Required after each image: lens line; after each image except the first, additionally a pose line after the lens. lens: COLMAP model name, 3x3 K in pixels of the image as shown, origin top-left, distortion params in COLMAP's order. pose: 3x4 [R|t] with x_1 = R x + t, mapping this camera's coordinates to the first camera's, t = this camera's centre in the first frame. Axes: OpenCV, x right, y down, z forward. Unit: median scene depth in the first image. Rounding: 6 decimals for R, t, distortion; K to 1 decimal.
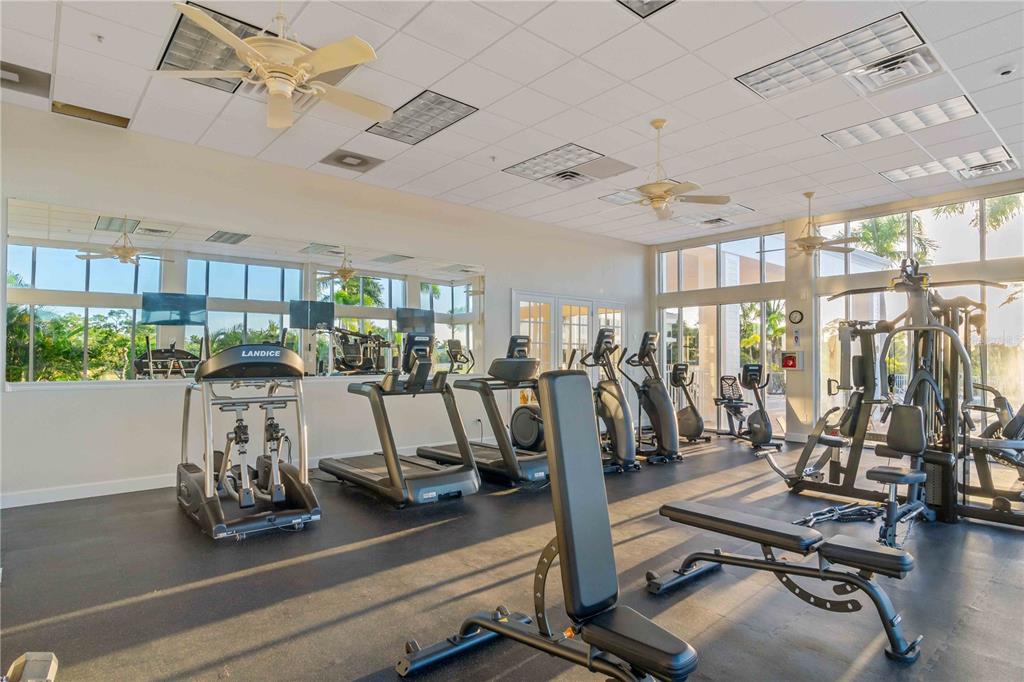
lens RADIAL K [[550.9, 0, 512.0], [0, 550.9, 341.0], [0, 0, 1]] dist [0.003150, 0.000380]
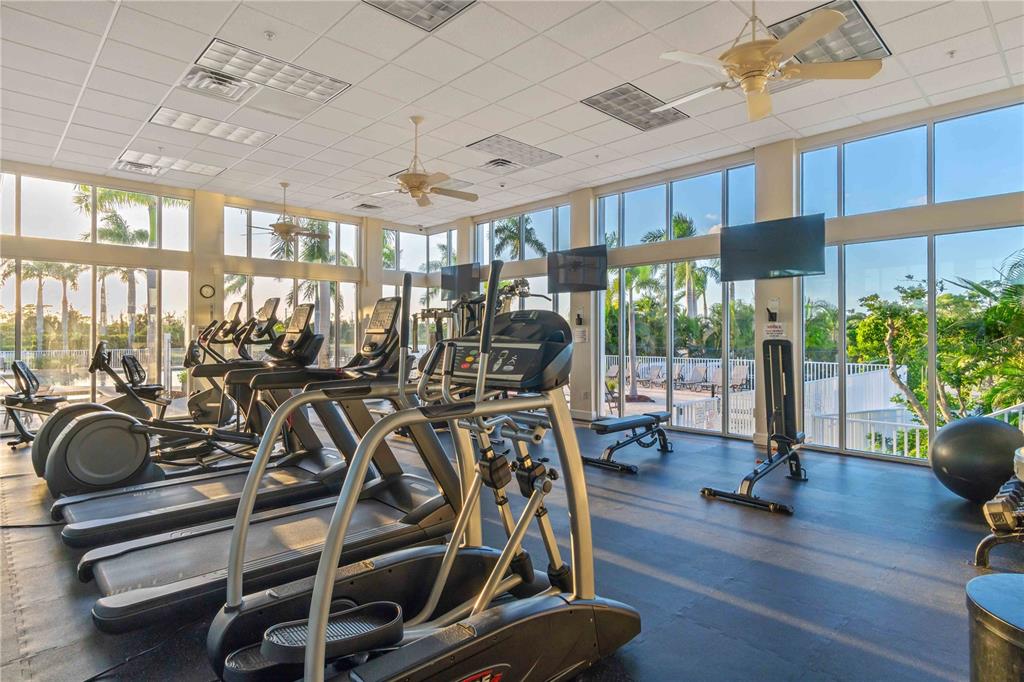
lens RADIAL K [[550.9, 0, 512.0], [0, 550.9, 341.0], [0, 0, 1]] dist [0.003150, 0.000380]
pose [[-0.053982, 0.004607, 0.998531, -0.977885], [-0.034937, 0.999368, -0.006500, 0.057642], [-0.997931, -0.035237, -0.053787, 1.022268]]
